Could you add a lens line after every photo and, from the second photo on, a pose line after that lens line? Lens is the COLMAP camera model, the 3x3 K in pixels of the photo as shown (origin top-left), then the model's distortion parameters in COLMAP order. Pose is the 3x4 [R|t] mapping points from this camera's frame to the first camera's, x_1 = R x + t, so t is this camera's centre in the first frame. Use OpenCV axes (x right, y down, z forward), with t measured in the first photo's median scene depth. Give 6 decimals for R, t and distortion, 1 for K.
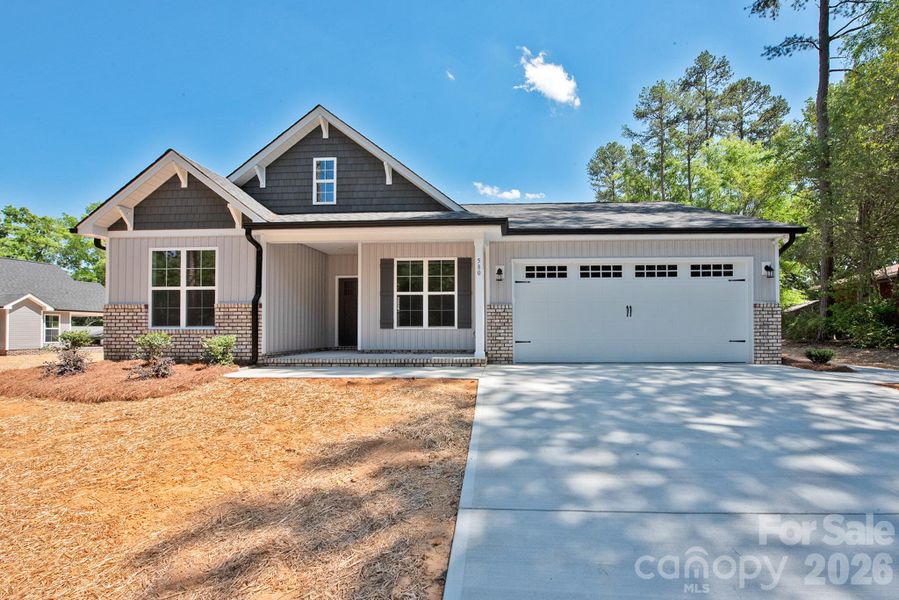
lens RADIAL K [[372.3, 0, 476.0], [0, 372.3, 297.0], [0, 0, 1]] dist [-0.016423, -0.000124]
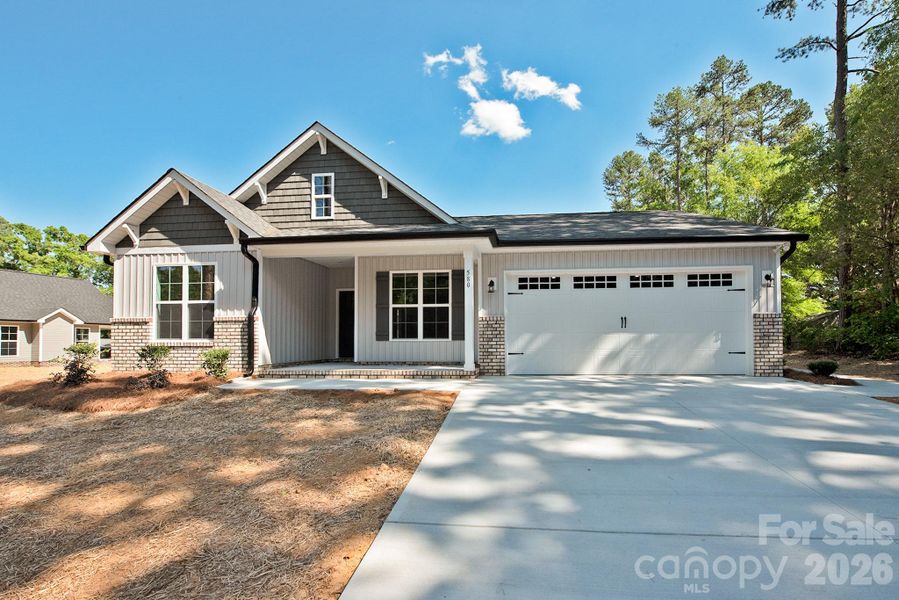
lens RADIAL K [[369.6, 0, 542.5], [0, 369.6, 306.2], [0, 0, 1]] dist [-0.016818, 0.000141]
pose [[0.999228, -0.006110, -0.038809, 0.234238], [0.005975, 0.999976, -0.003603, -0.002500], [0.038830, 0.003369, 0.999240, 0.015409]]
